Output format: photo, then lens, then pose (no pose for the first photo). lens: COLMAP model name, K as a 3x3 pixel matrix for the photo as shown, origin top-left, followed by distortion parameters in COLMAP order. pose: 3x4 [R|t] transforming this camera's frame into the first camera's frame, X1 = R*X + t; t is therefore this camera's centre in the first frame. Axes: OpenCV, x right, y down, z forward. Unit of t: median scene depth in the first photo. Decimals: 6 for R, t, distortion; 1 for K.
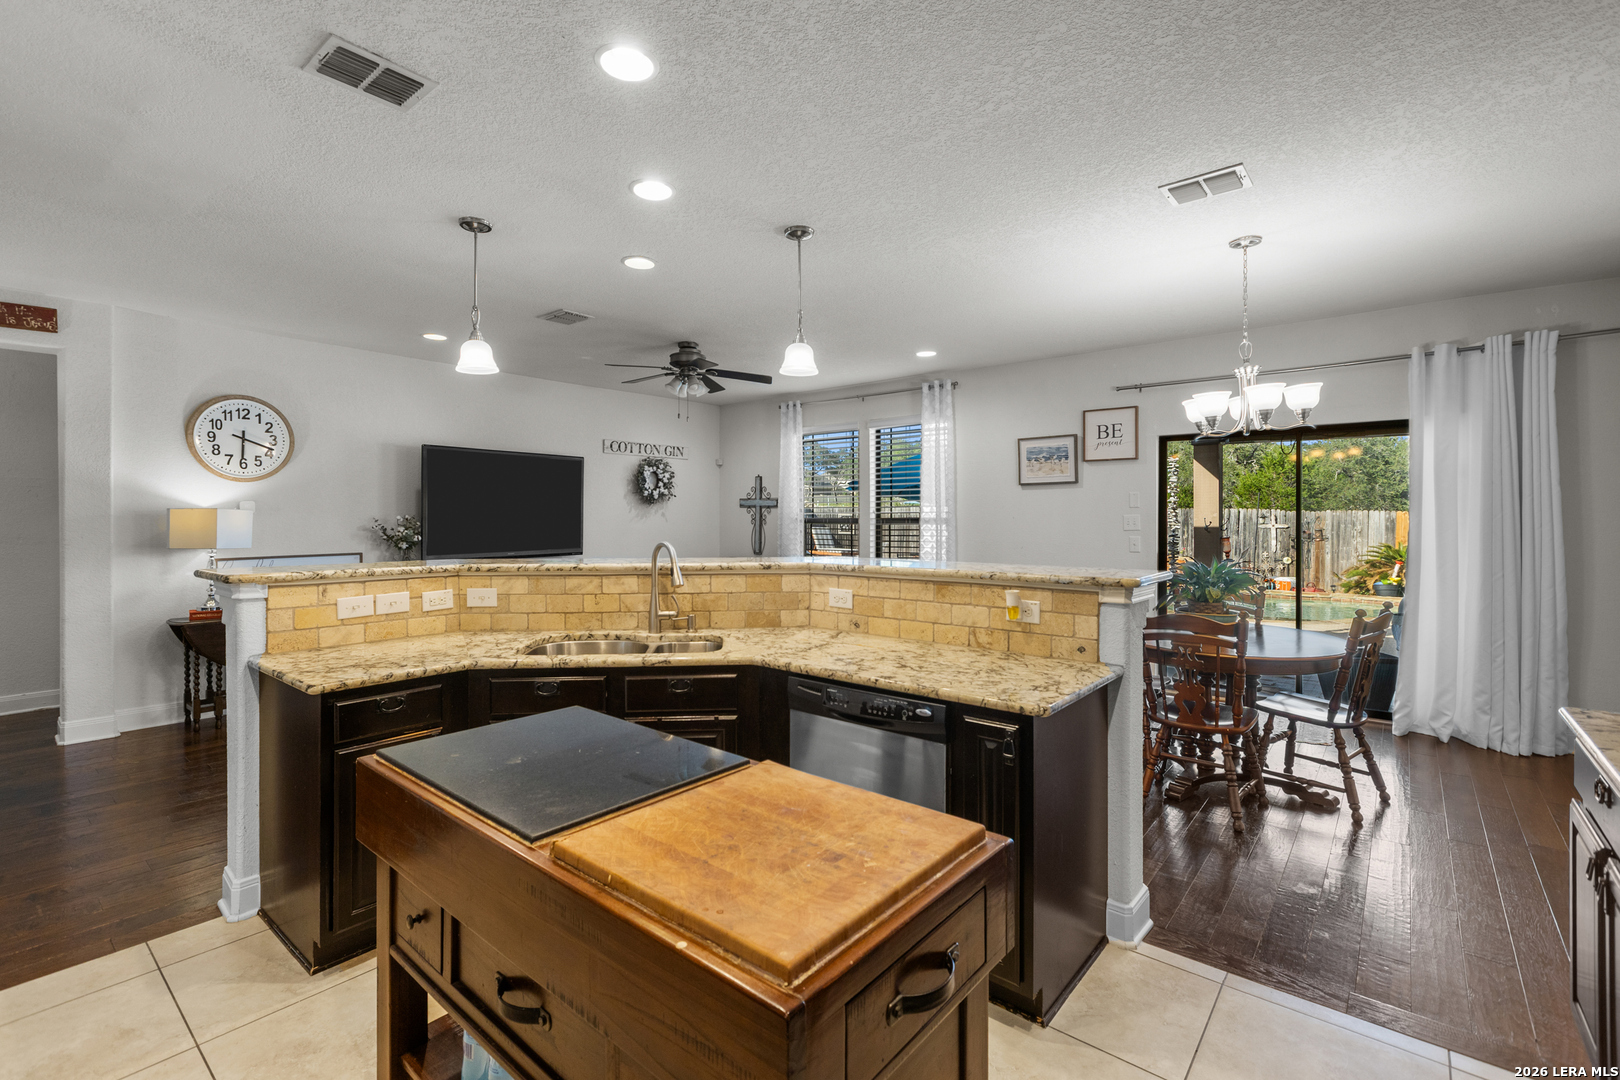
lens RADIAL K [[716.5, 0, 799.4], [0, 716.5, 518.9], [0, 0, 1]] dist [0.001495, 0.000724]
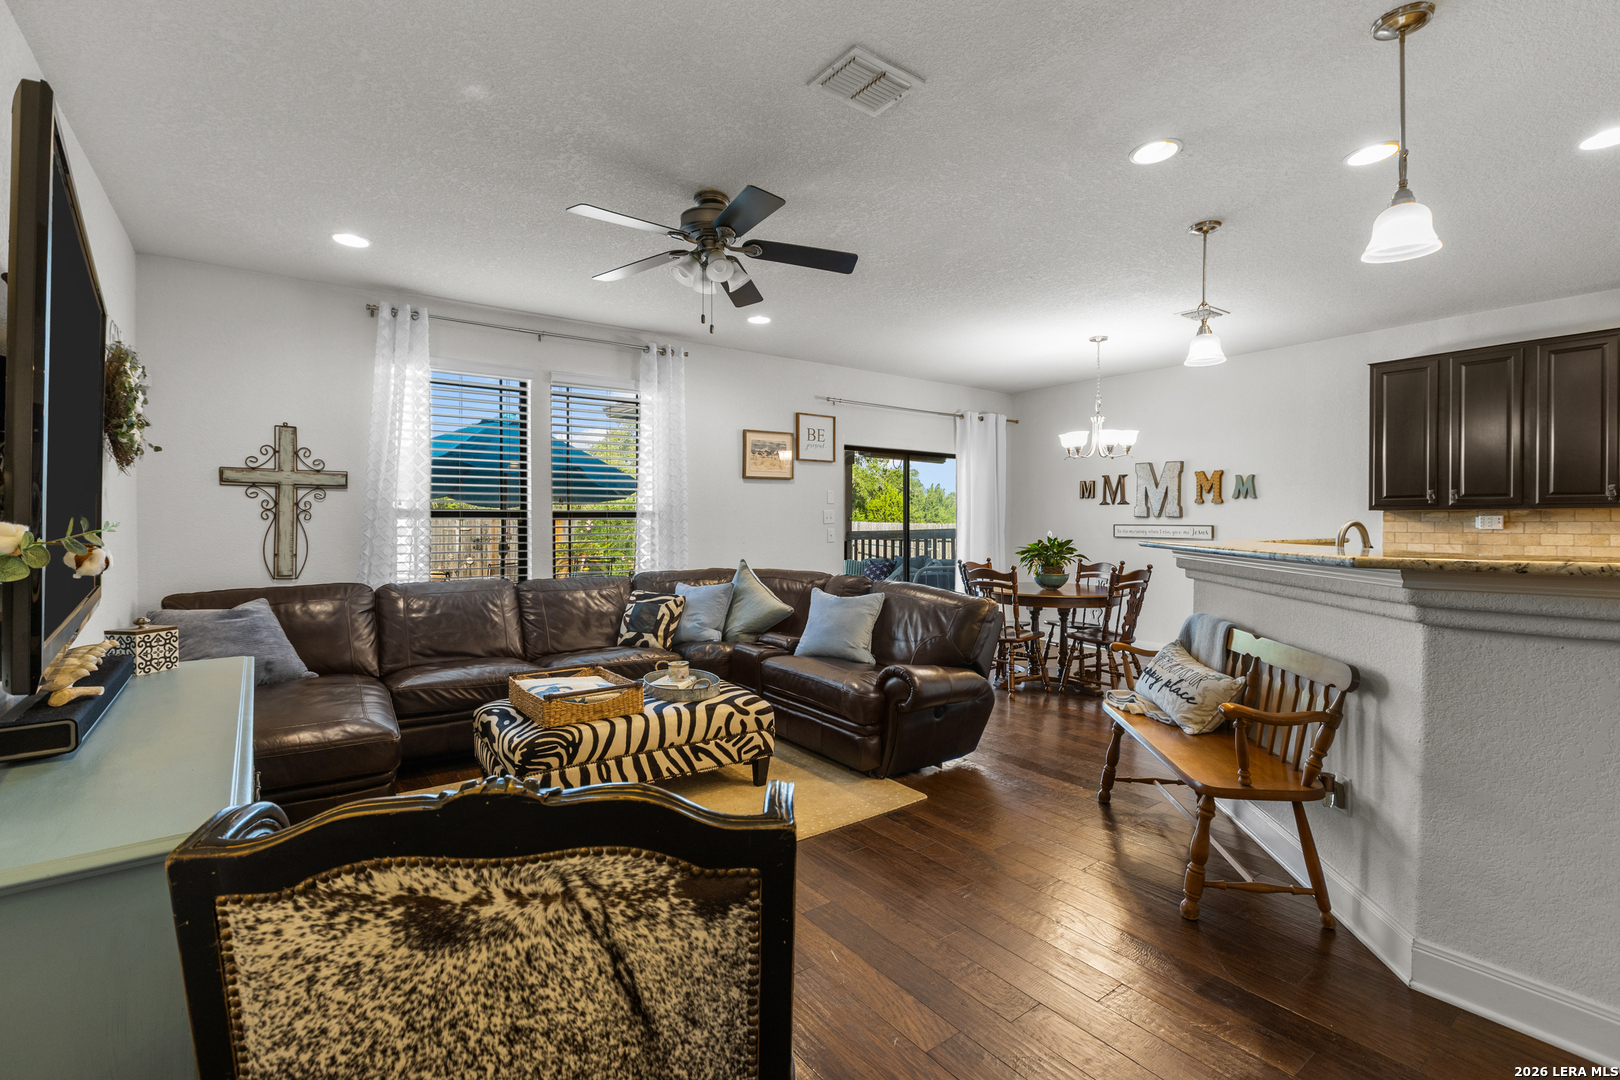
lens RADIAL K [[716.5, 0, 802.6], [0, 716.5, 531.8], [0, 0, 1]] dist [0.001495, 0.000724]
pose [[0.239274, -0.010923, 0.970891, -1.118470], [0.003623, 0.999940, 0.010357, 0.028469], [-0.970945, 0.001040, 0.239299, 1.277423]]
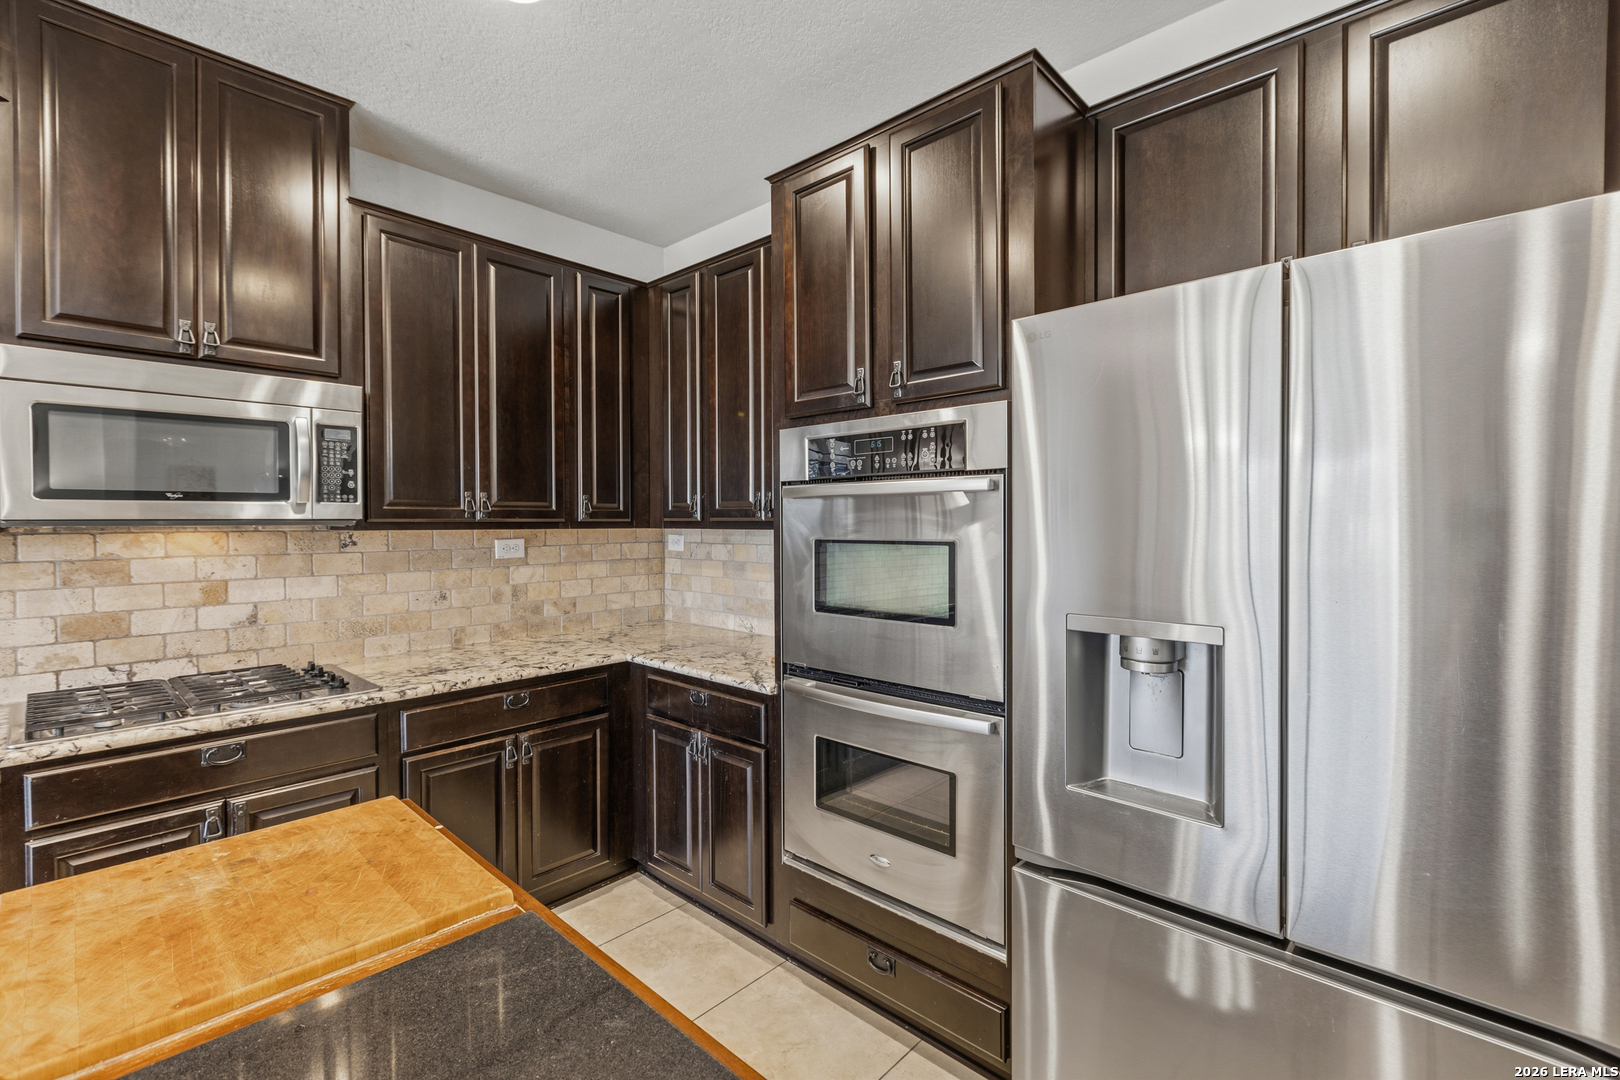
lens RADIAL K [[716.5, 0, 806.1], [0, 716.5, 529.8], [0, 0, 1]] dist [0.001495, 0.000724]
pose [[-0.998363, 0.002846, 0.057124, -0.243413], [0.003715, 0.999879, 0.015113, -0.002251], [-0.057074, 0.015301, -0.998253, 0.592757]]
